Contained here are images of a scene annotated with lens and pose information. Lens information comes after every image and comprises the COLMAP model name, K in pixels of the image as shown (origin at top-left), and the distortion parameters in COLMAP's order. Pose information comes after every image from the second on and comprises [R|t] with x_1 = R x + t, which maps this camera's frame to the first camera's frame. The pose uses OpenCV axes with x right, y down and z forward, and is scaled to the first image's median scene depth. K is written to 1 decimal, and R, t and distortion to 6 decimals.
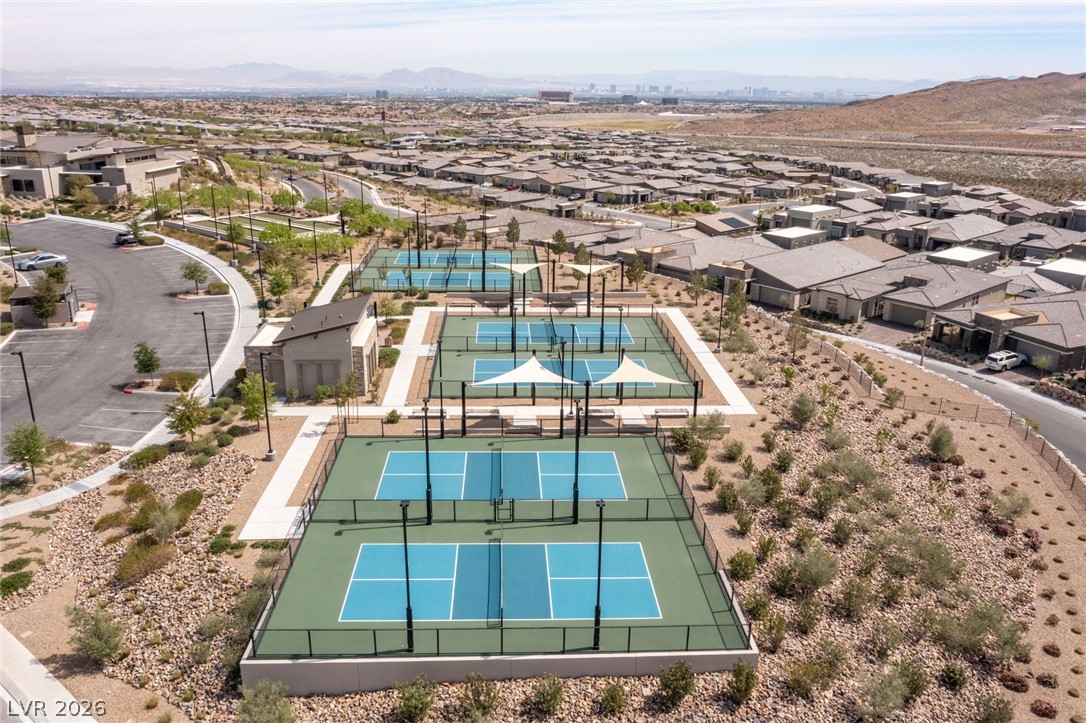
lens RADIAL K [[860.6, 0, 543.0], [0, 860.6, 361.5], [0, 0, 1]] dist [-0.012981, -0.001842]
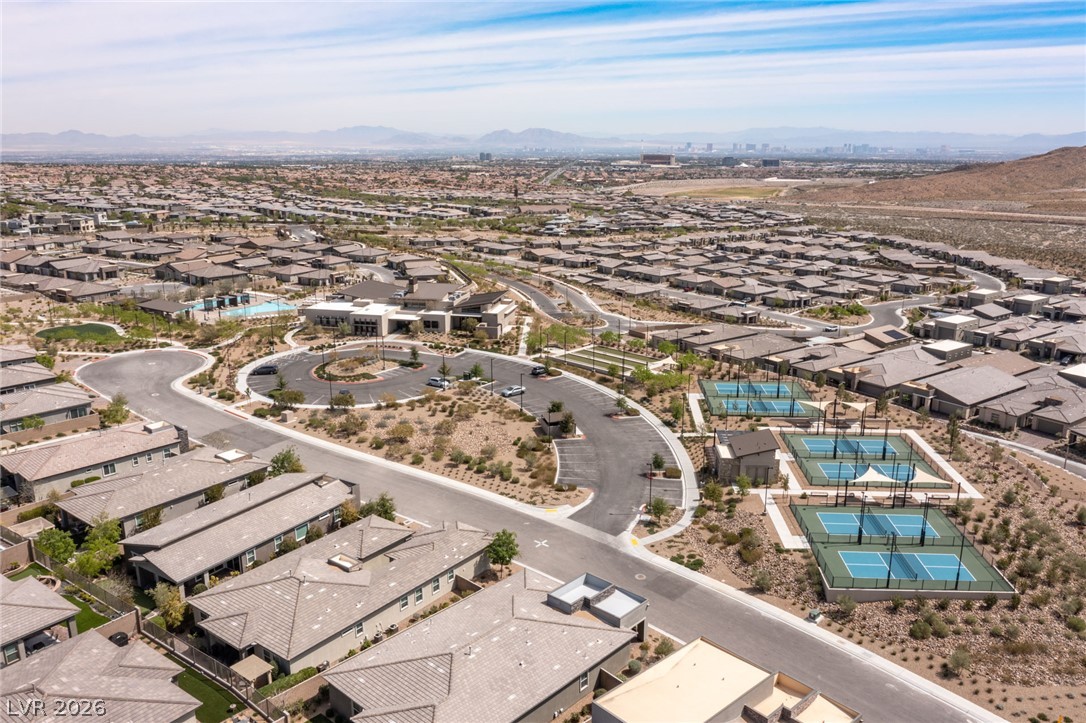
lens RADIAL K [[860.6, 0, 543.0], [0, 860.6, 361.5], [0, 0, 1]] dist [-0.012981, -0.001842]
pose [[0.994309, 0.013598, -0.105666, -0.076554], [-0.020176, 0.997907, -0.061434, -0.015321], [0.104609, 0.063216, 0.992502, -0.149460]]
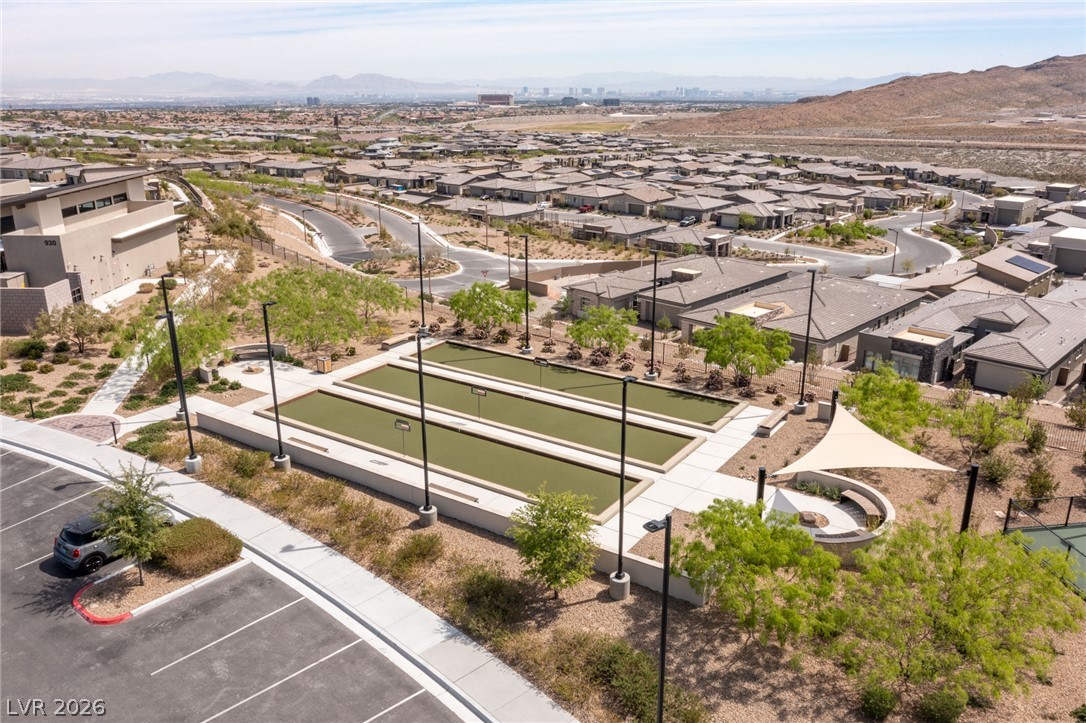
lens RADIAL K [[856.9, 0, 546.1], [0, 856.9, 360.6], [0, 0, 1]] dist [-0.008873, -0.012477]
pose [[0.996555, -0.040240, 0.072519, -0.090269], [0.040517, 0.999176, -0.002347, -0.048229], [-0.072365, 0.005277, 0.997364, 0.180141]]
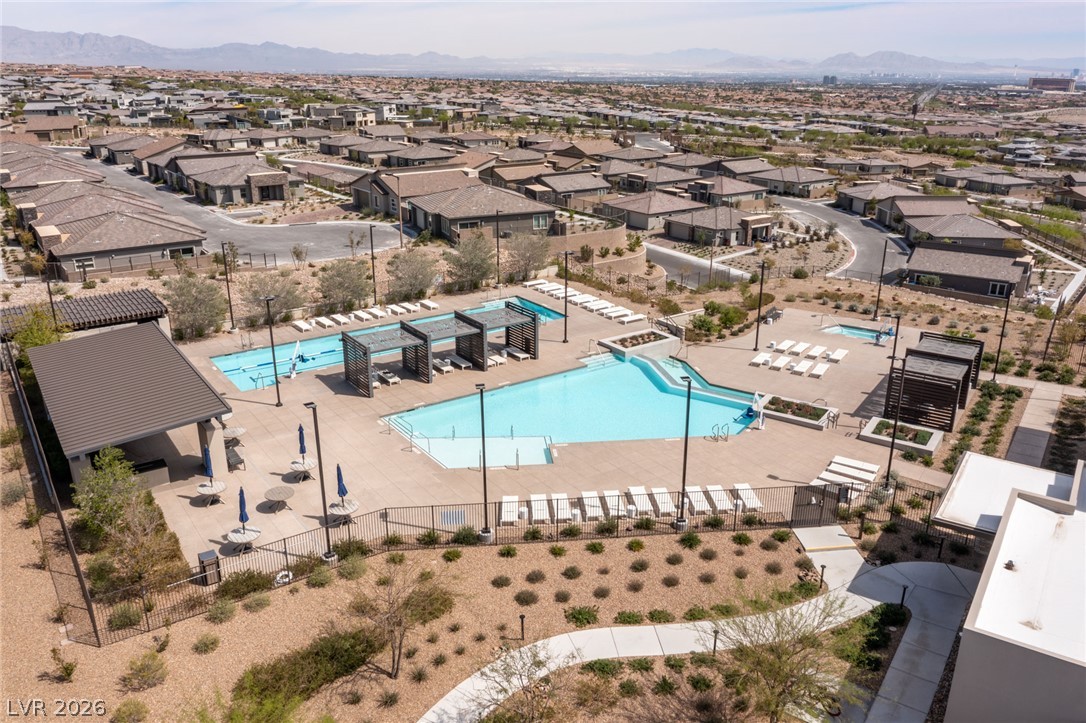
lens RADIAL K [[856.9, 0, 546.1], [0, 856.9, 360.6], [0, 0, 1]] dist [-0.008873, -0.012477]
pose [[0.891967, 0.140698, -0.429649, -0.261544], [-0.133765, 0.989923, 0.046470, -0.086557], [0.431857, 0.016023, 0.901800, 0.250918]]
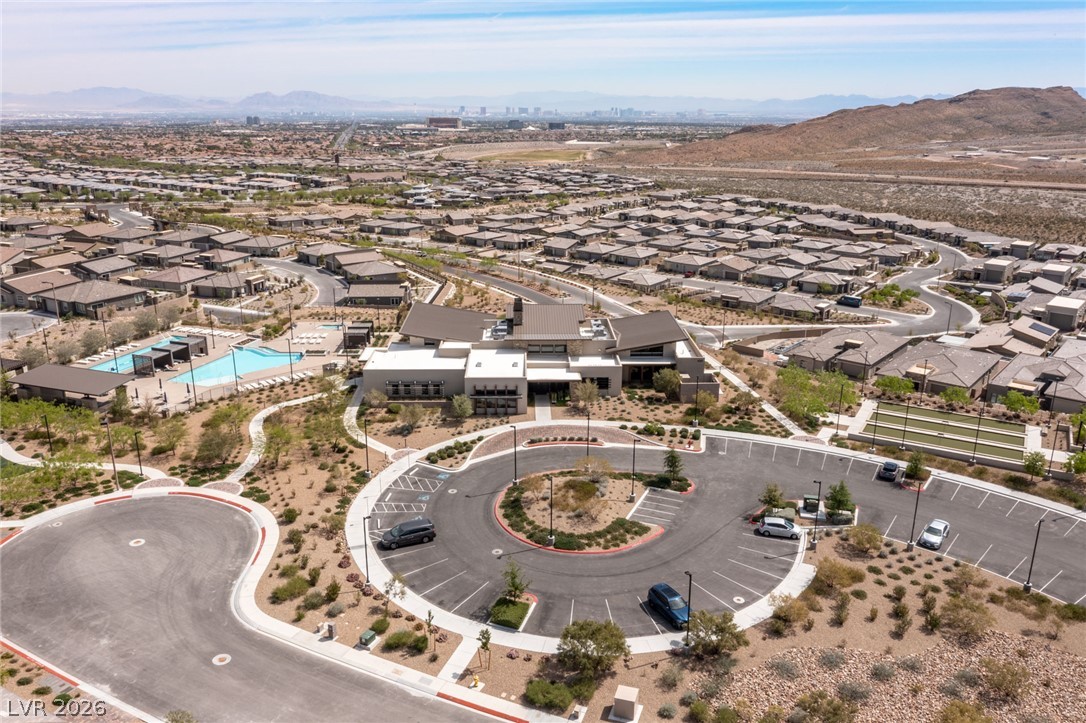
lens RADIAL K [[854.9, 0, 546.1], [0, 854.9, 360.4], [0, 0, 1]] dist [-0.010001, -0.003279]
pose [[0.987697, -0.053507, 0.146942, -0.241547], [0.056641, 0.998246, -0.017227, -0.066429], [-0.145762, 0.025338, 0.988995, 0.039775]]
